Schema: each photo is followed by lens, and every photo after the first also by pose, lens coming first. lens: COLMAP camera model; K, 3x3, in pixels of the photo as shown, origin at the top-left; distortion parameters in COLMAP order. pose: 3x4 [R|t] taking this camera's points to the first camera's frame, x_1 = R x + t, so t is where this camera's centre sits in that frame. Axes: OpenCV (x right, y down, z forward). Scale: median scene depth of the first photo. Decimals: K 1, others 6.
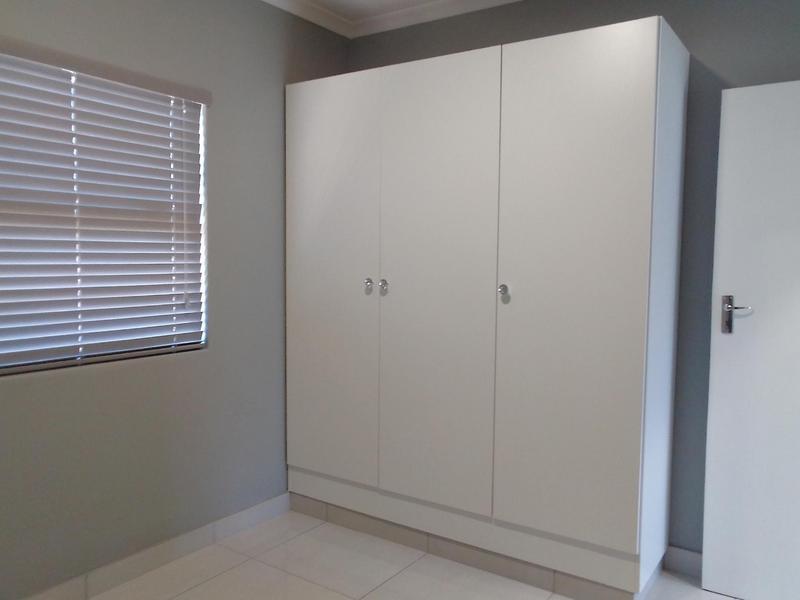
lens RADIAL K [[649.6, 0, 400.5], [0, 649.6, 300.7], [0, 0, 1]] dist [0.011675, 0.008293]
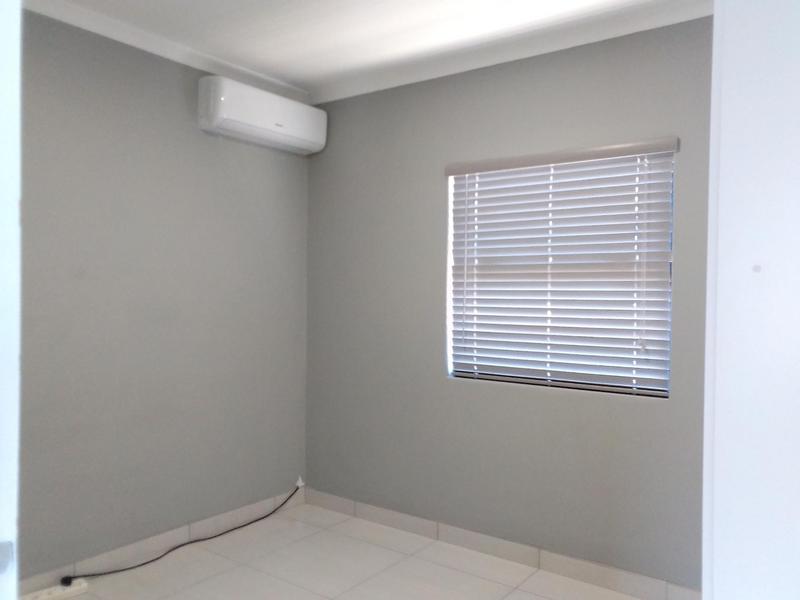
lens RADIAL K [[649.6, 0, 400.3], [0, 649.6, 298.0], [0, 0, 1]] dist [0.011675, 0.008293]
pose [[-0.028445, -0.001194, -0.999595, 0.806960], [-0.078664, 0.996901, 0.001047, -0.053235], [0.996495, 0.078662, -0.028451, 0.724959]]
